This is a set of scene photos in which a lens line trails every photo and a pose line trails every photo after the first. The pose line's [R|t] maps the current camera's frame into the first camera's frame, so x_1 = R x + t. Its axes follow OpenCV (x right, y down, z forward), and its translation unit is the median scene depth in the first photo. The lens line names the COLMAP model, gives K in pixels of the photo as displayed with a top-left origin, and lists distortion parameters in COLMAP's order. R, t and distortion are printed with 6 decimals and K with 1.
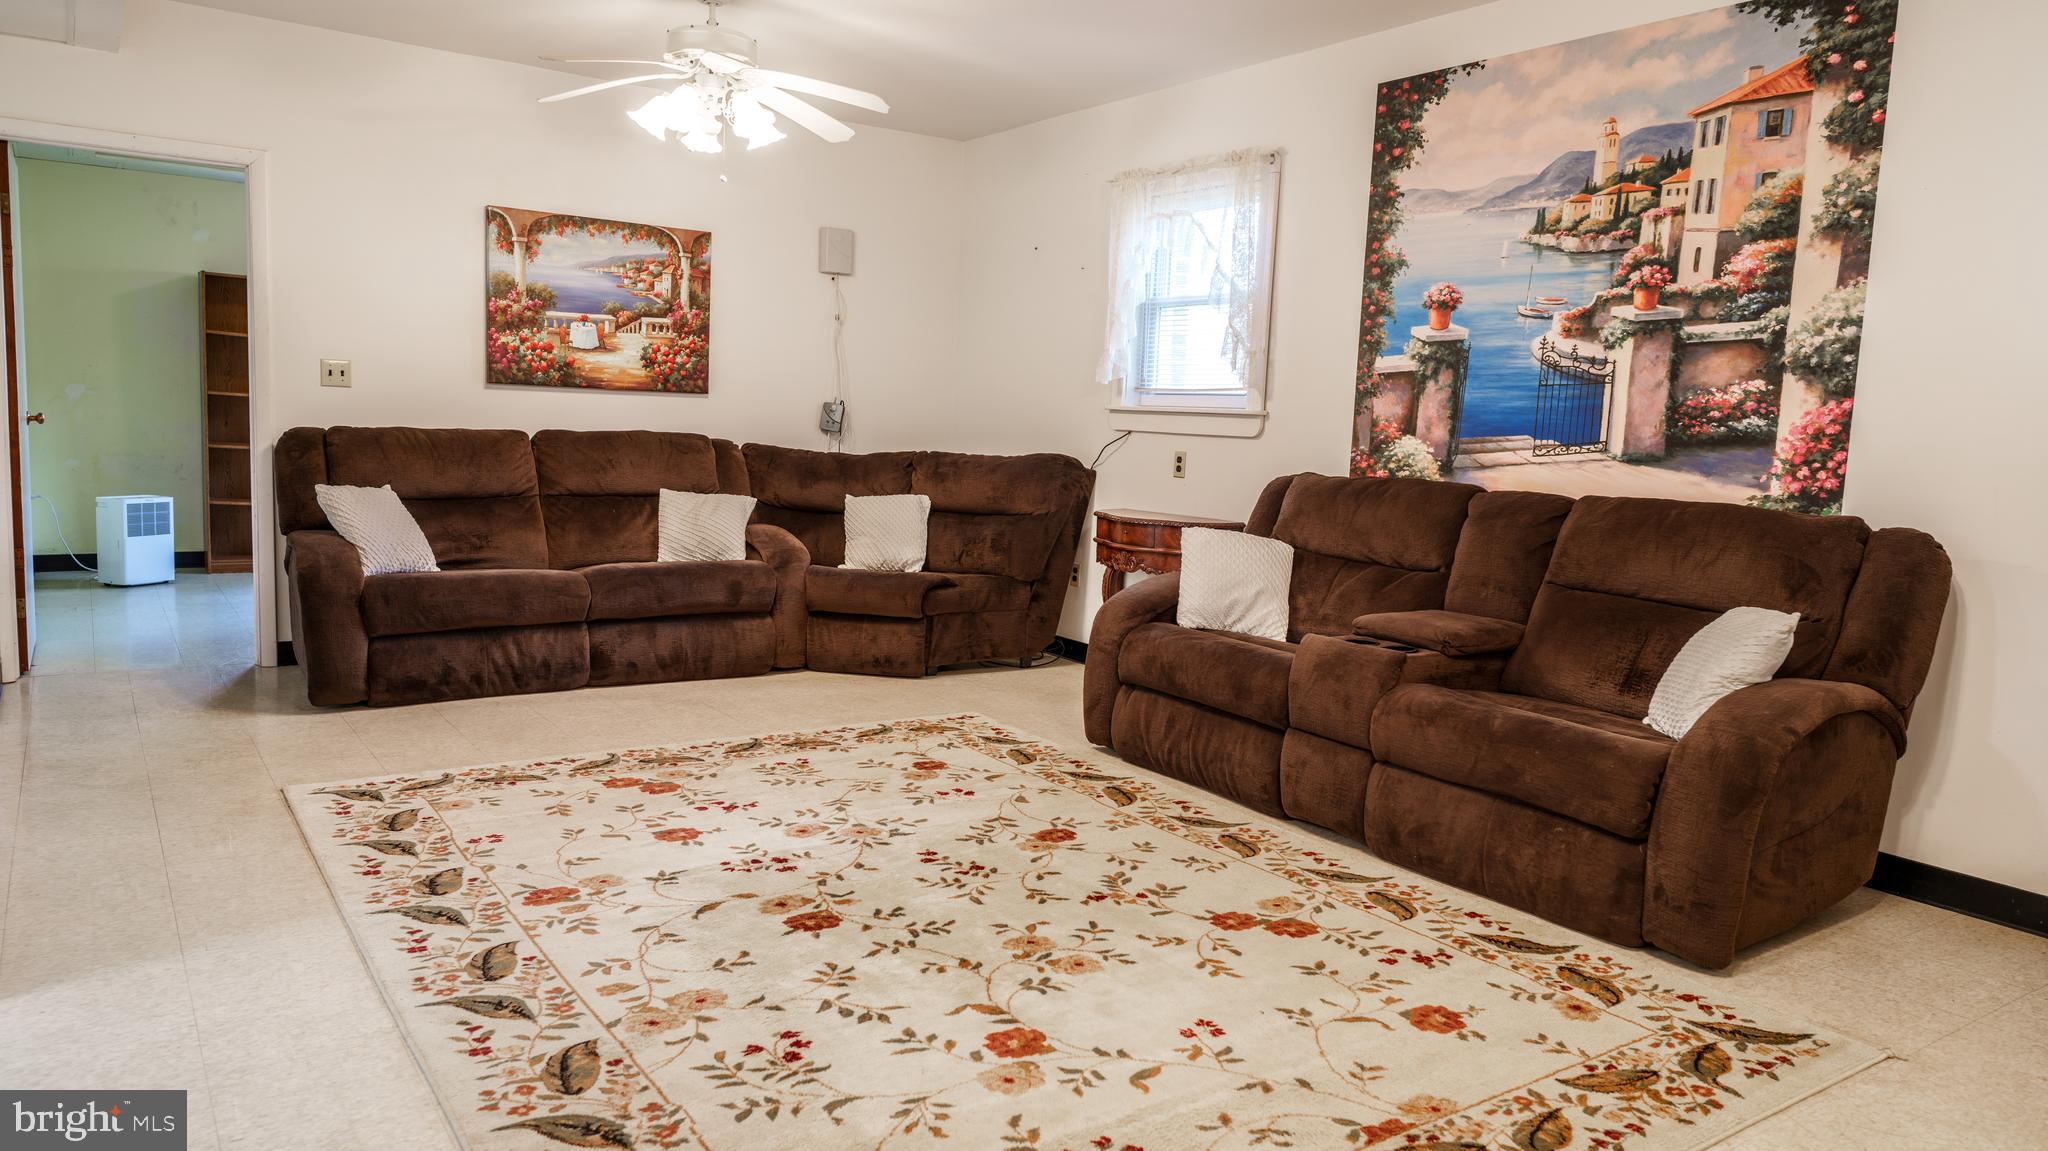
lens RADIAL K [[1356.6, 0, 1021.8], [0, 1356.6, 575.4], [0, 0, 1]] dist [0.001504, -0.003691]
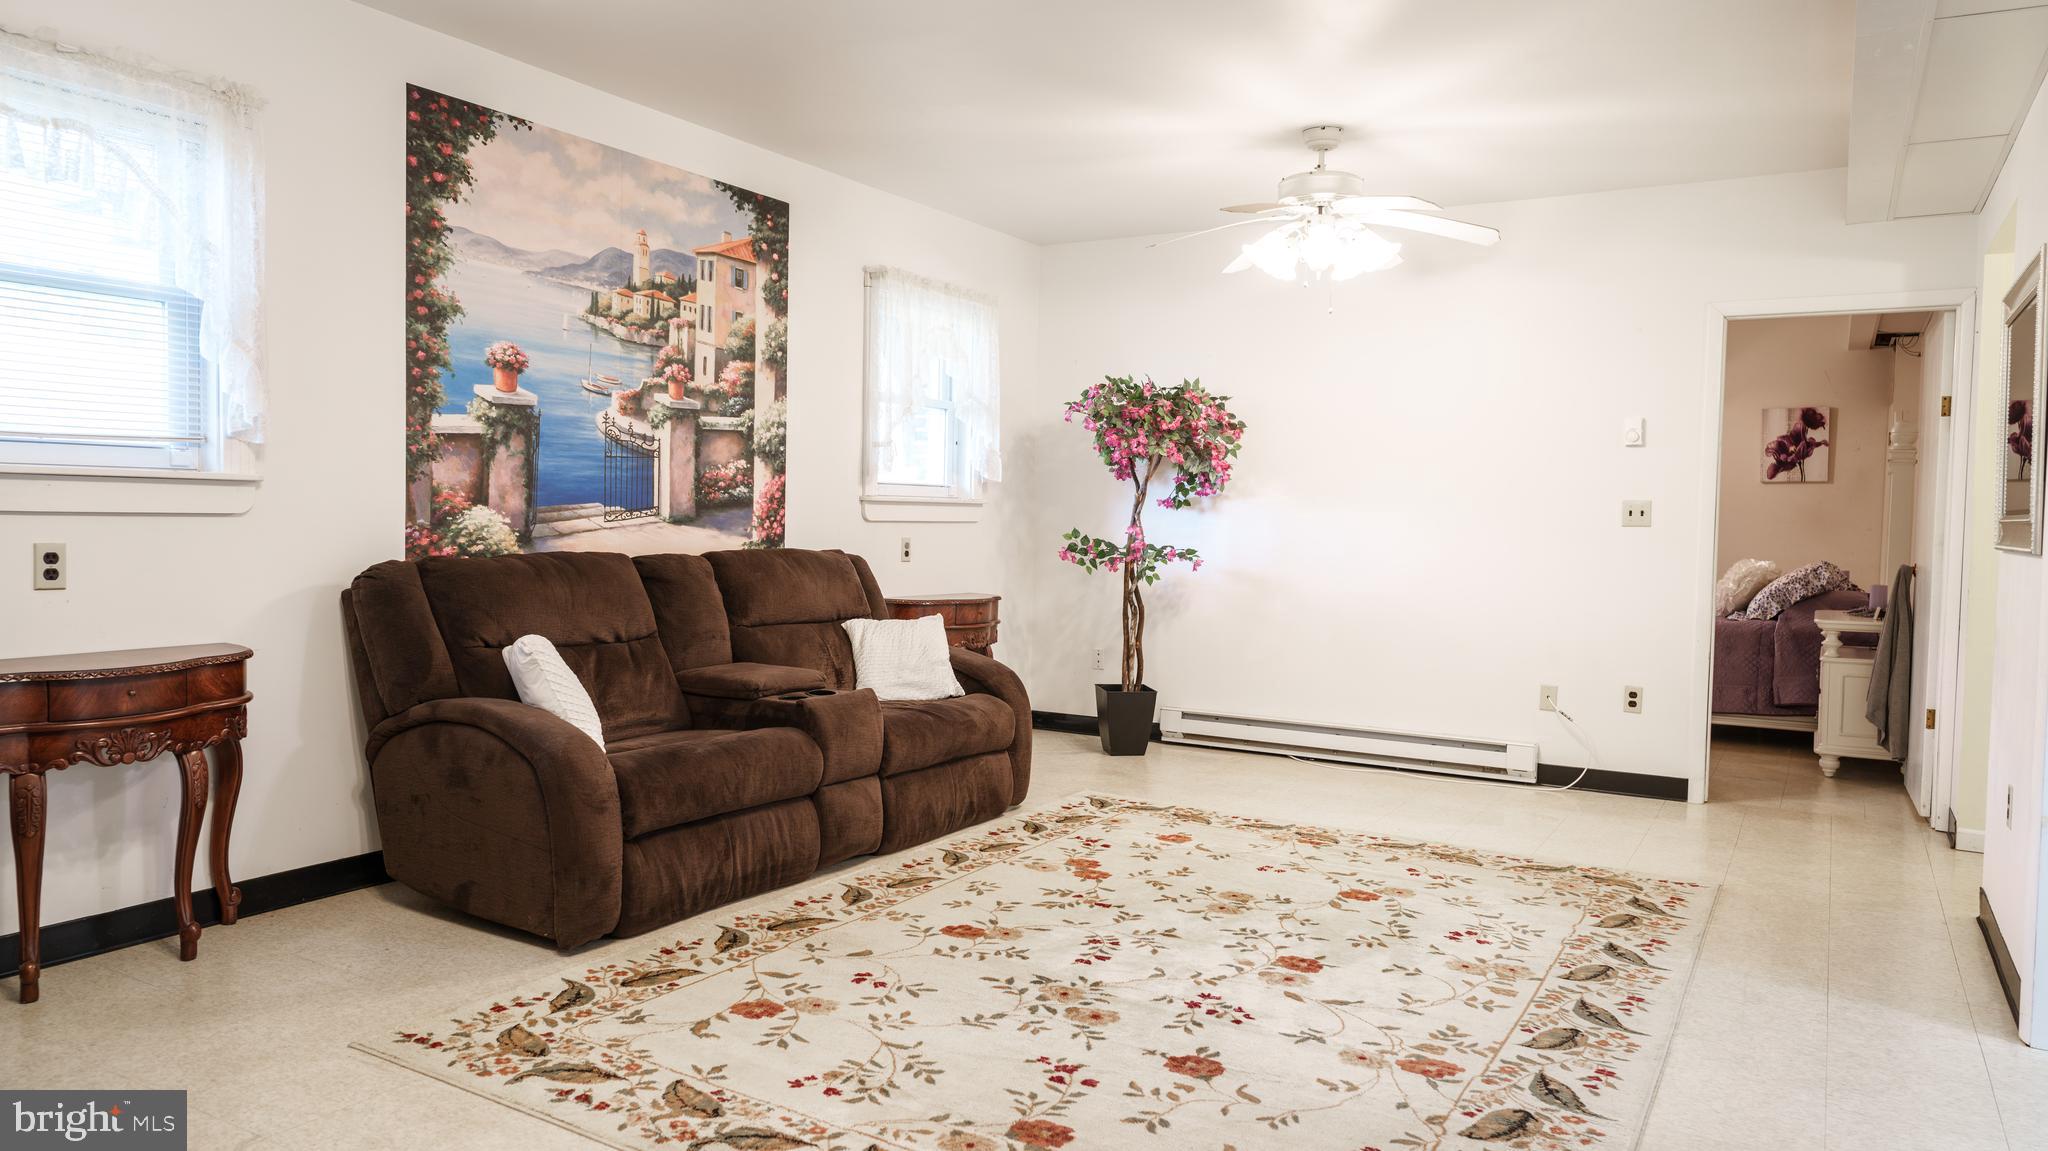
lens RADIAL K [[1356.6, 0, 1031.3], [0, 1356.6, 576.7], [0, 0, 1]] dist [0.001504, -0.003691]
pose [[-0.414377, -0.093667, 0.905272, -0.866369], [0.066723, 0.988886, 0.132860, -0.192746], [-0.907656, 0.115457, -0.403522, 1.320293]]
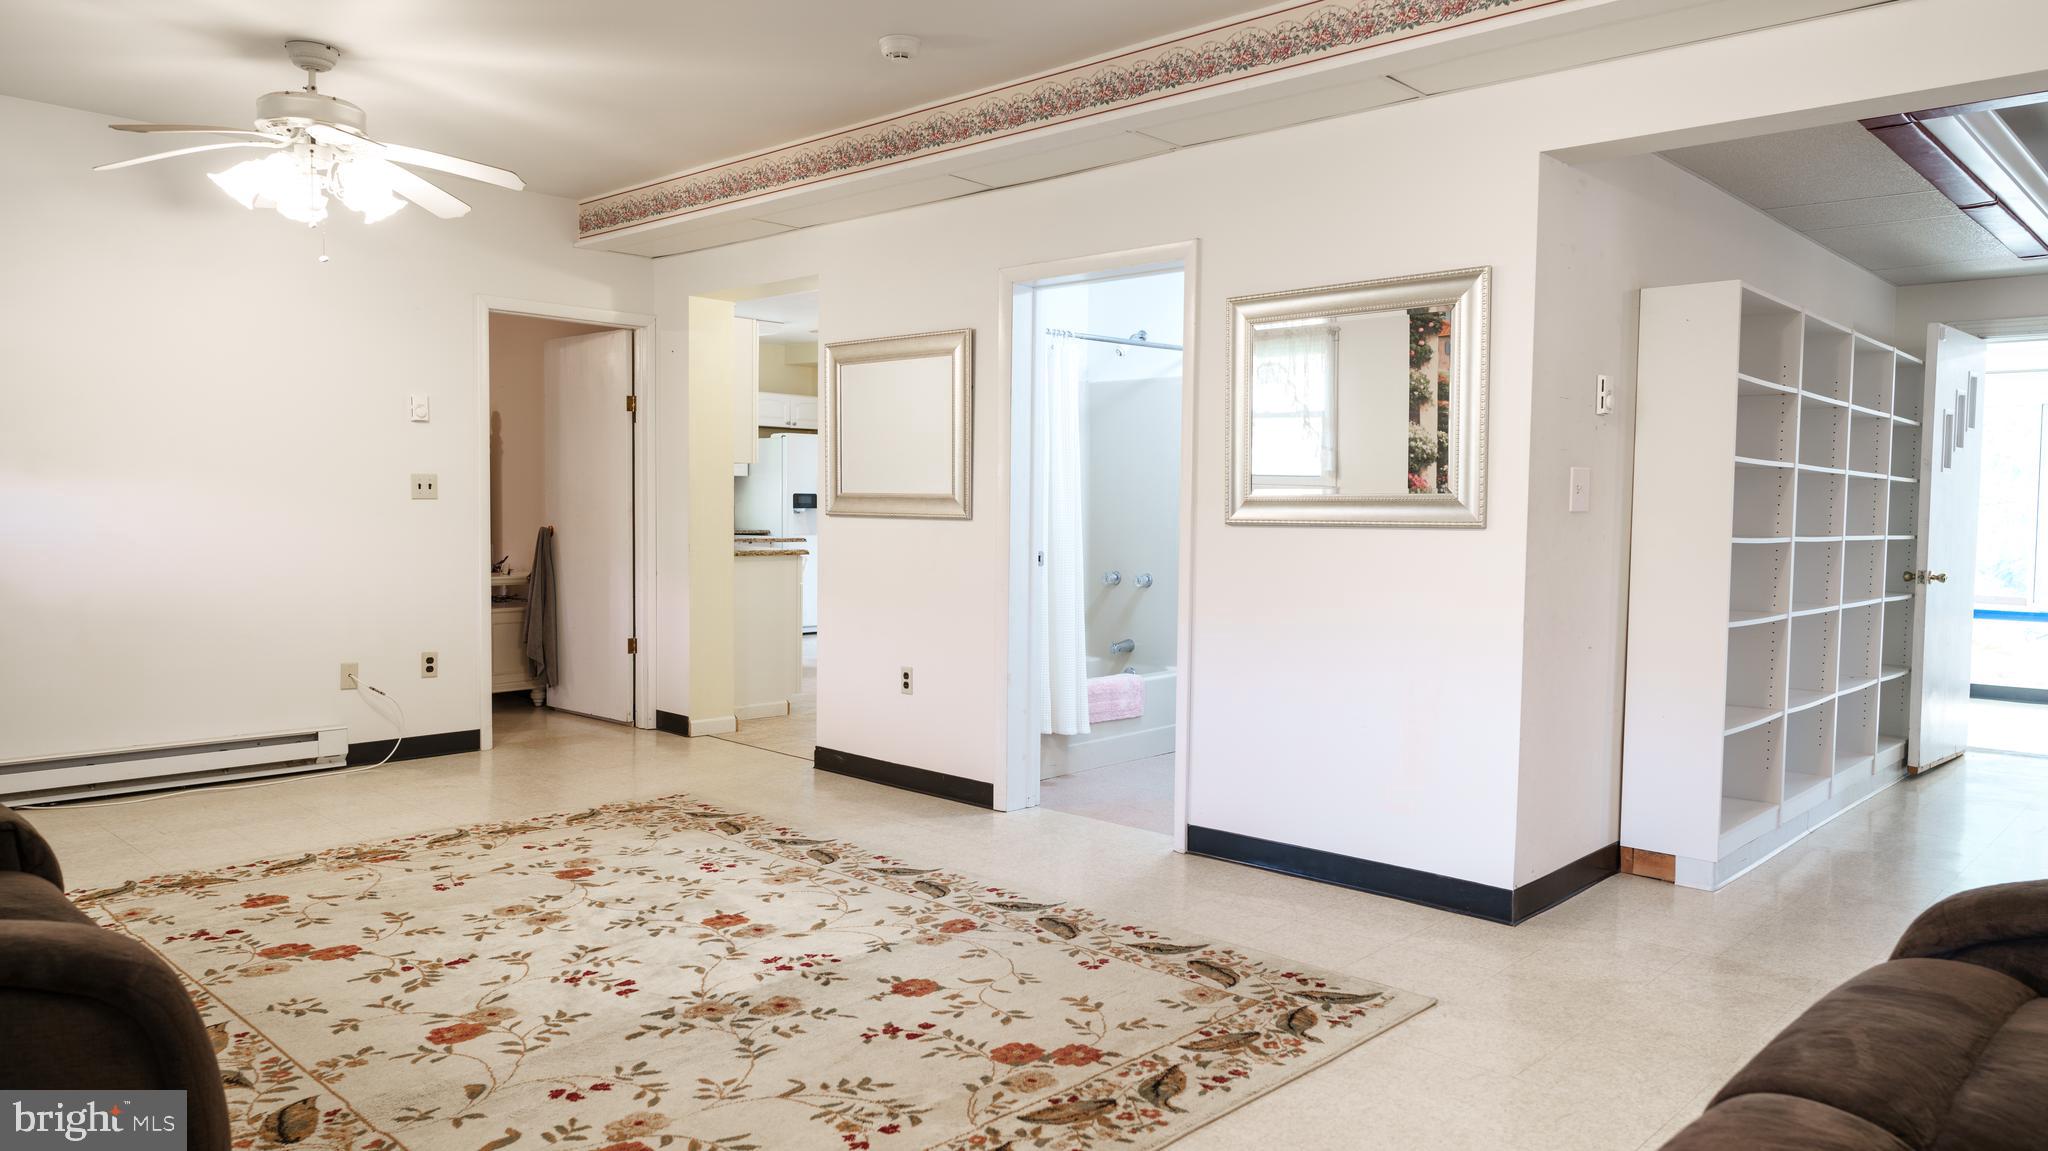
lens RADIAL K [[1356.6, 0, 1026.1], [0, 1356.6, 578.7], [0, 0, 1]] dist [0.001504, -0.003691]
pose [[-0.976732, -0.044910, -0.209708, -0.119798], [-0.079166, 0.984270, 0.157939, -0.215255], [0.199316, 0.170866, -0.964924, 1.768812]]
